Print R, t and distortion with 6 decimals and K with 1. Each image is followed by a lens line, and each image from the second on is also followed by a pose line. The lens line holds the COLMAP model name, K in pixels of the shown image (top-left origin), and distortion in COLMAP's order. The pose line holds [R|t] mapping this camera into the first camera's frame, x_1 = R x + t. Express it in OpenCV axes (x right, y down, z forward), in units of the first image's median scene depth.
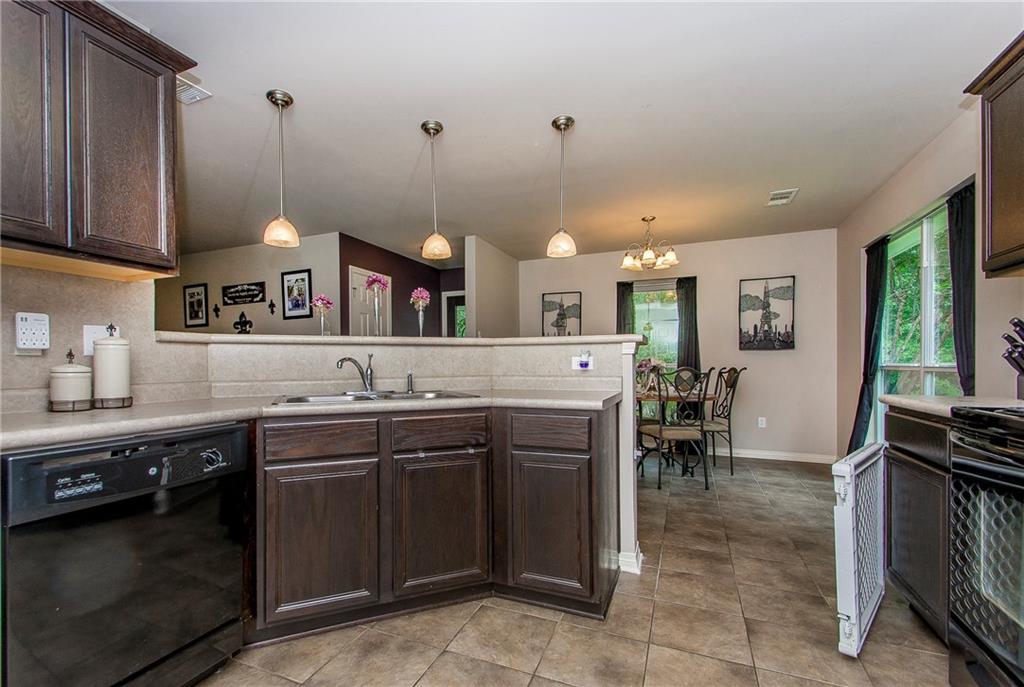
lens RADIAL K [[464.5, 0, 508.5], [0, 464.5, 355.4], [0, 0, 1]] dist [0.018271, 0.000057]
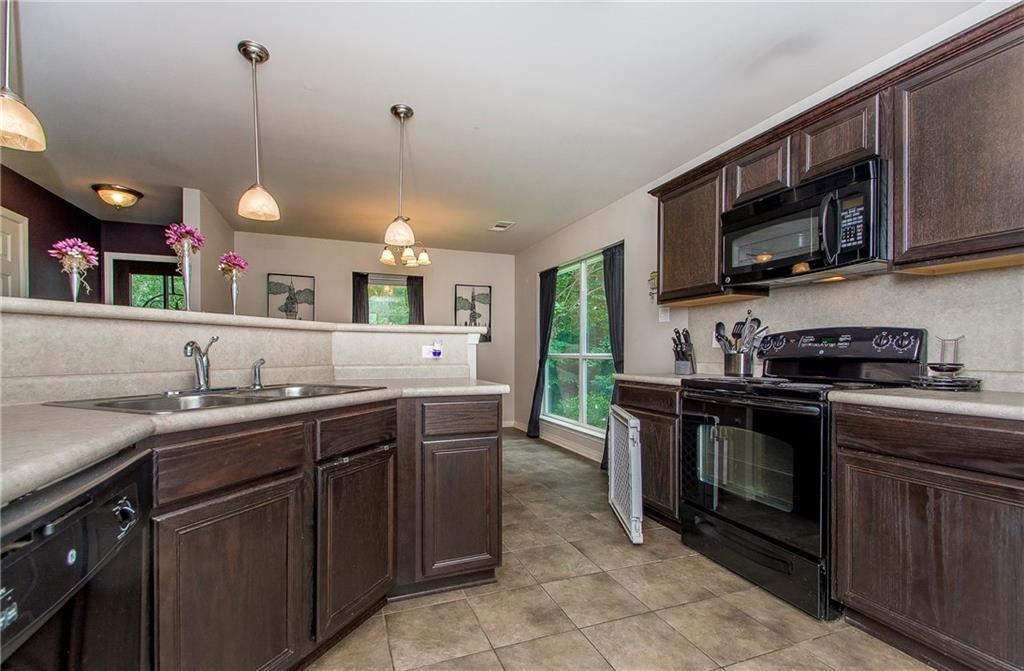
lens RADIAL K [[432.6, 0, 510.2], [0, 432.6, 346.4], [0, 0, 1]] dist [0.011149, -0.000406]
pose [[0.728309, 0.017309, 0.685030, -0.370668], [-0.019571, 0.999799, -0.004456, 0.005308], [-0.684969, -0.010161, 0.728501, 0.169392]]
